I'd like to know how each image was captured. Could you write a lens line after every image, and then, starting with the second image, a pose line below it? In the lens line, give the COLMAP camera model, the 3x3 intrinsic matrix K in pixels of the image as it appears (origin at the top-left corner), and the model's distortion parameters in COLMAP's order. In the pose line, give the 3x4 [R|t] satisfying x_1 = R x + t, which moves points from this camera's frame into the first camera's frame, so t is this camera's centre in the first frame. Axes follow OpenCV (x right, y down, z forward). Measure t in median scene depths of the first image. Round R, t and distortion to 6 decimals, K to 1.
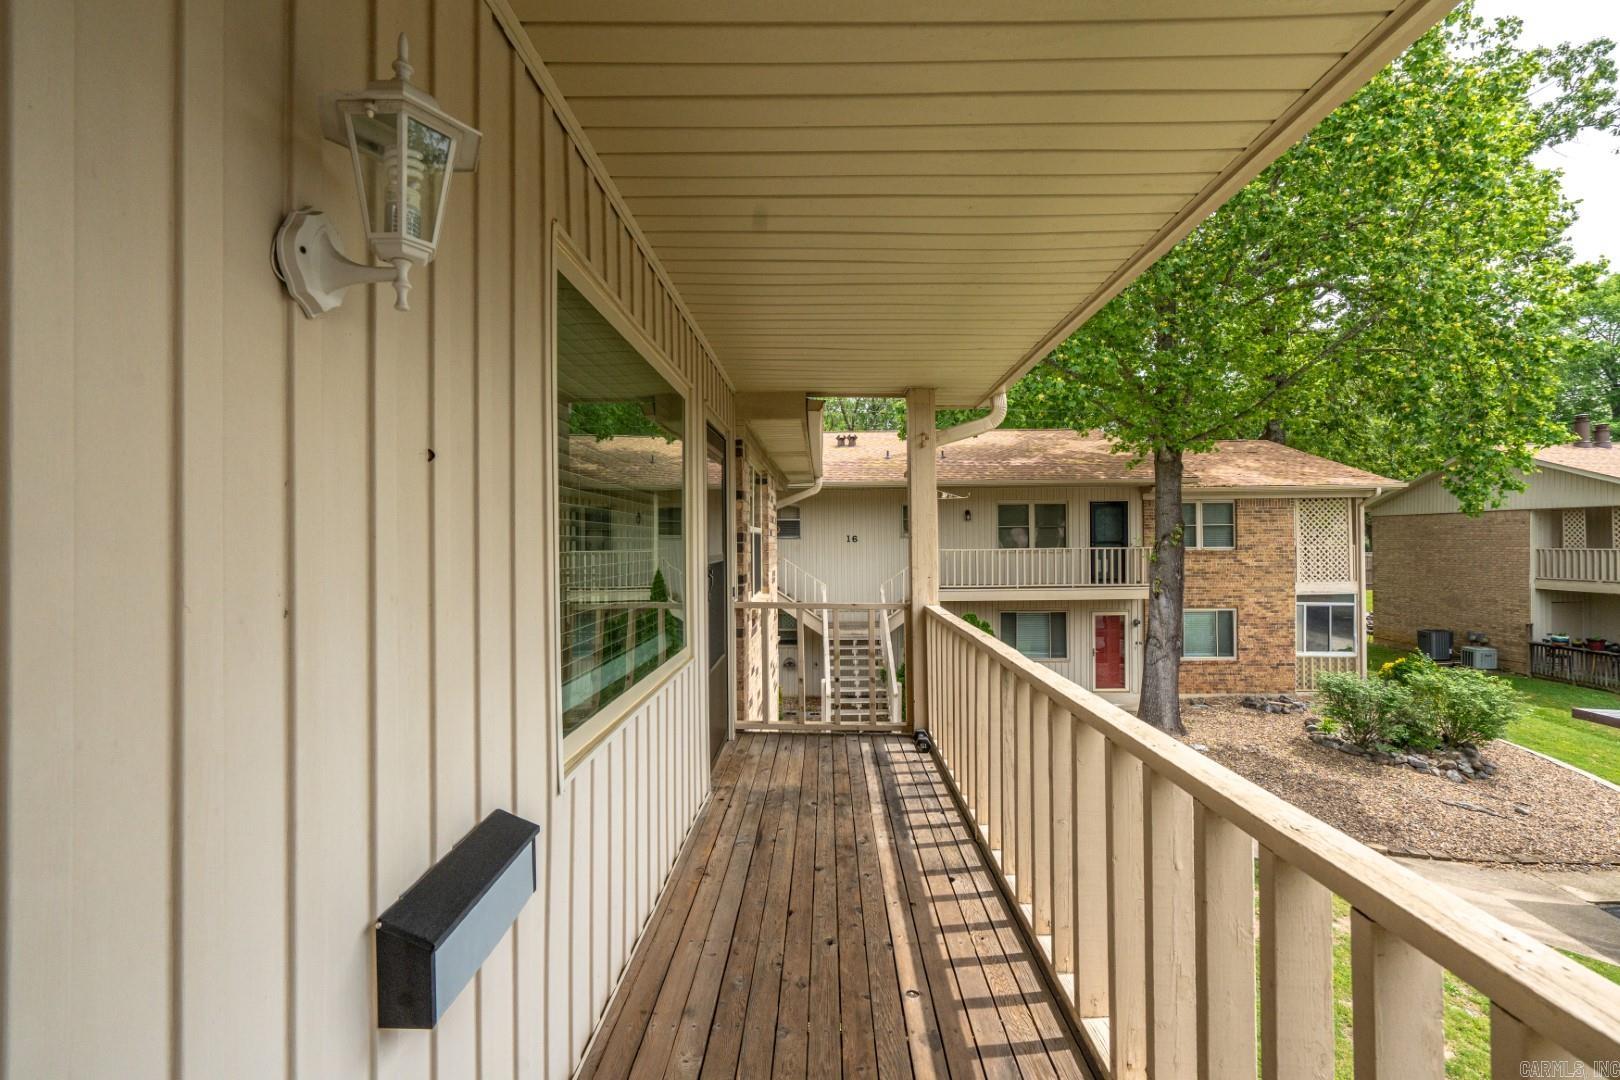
lens RADIAL K [[741.5, 0, 802.3], [0, 741.5, 535.6], [0, 0, 1]] dist [-0.003977, 0.001791]
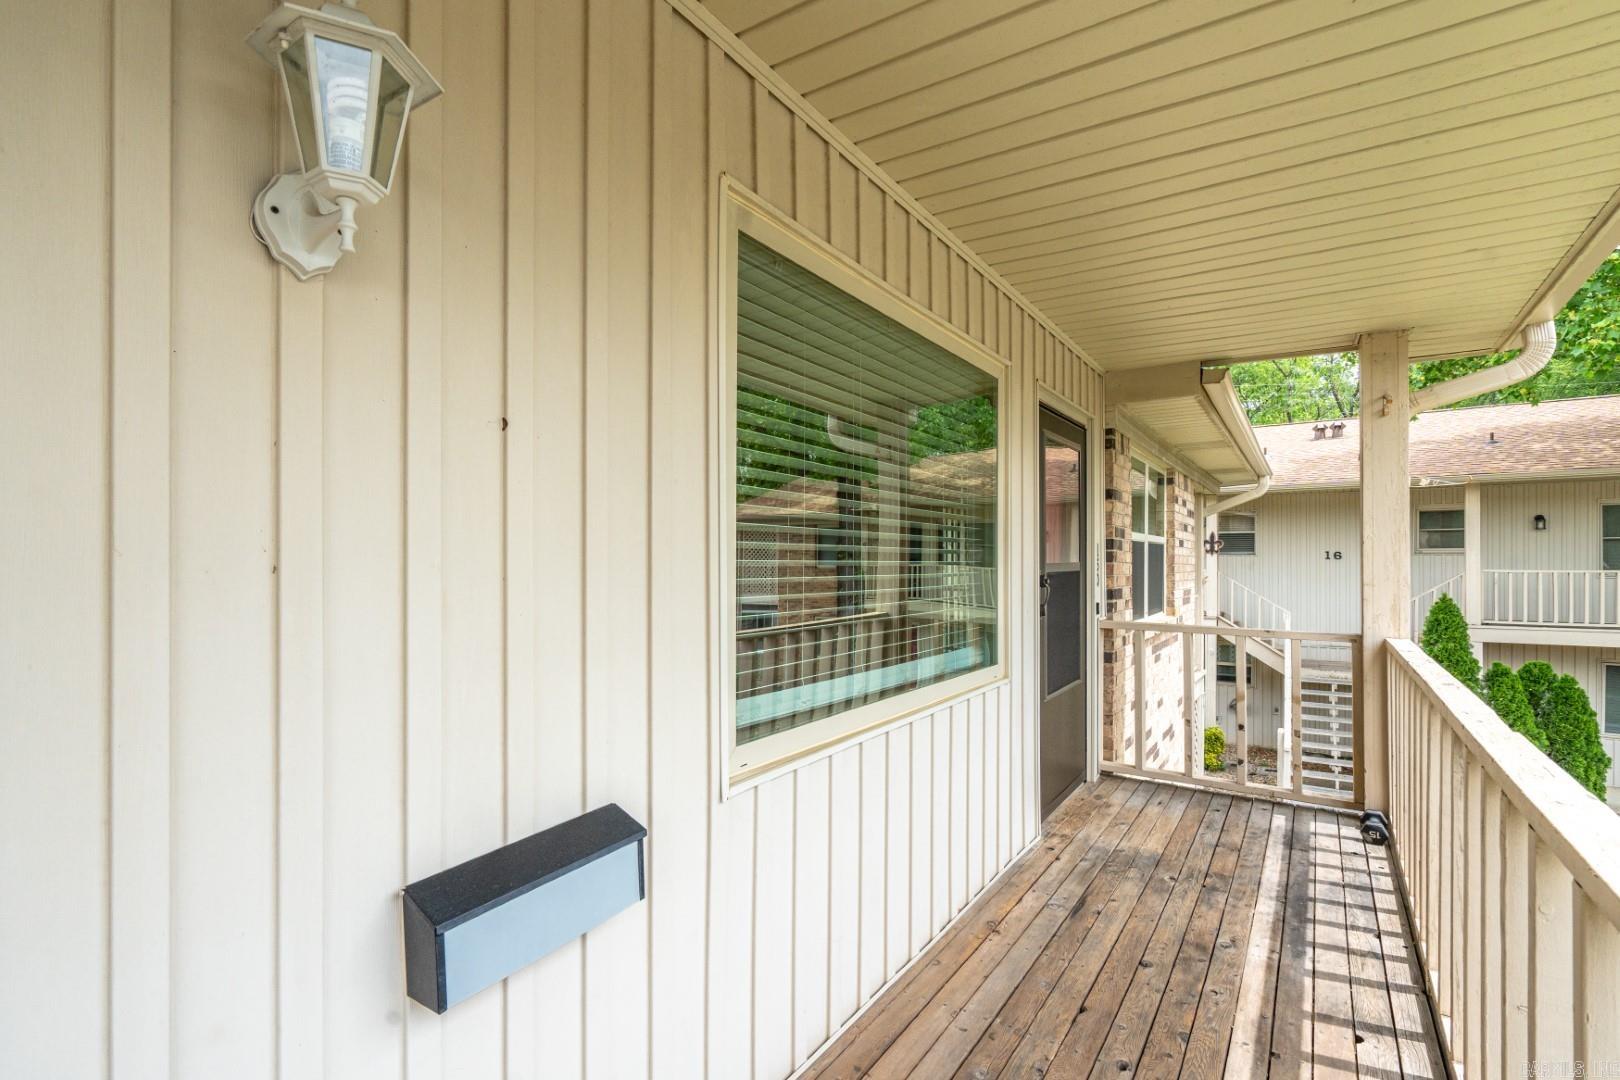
lens RADIAL K [[741.5, 0, 834.1], [0, 741.5, 567.6], [0, 0, 1]] dist [-0.003977, 0.001791]
pose [[0.837584, 0.006176, -0.546274, 0.125832], [-0.000464, 0.999944, 0.010595, 0.022280], [0.546308, -0.008621, 0.837540, 0.136494]]
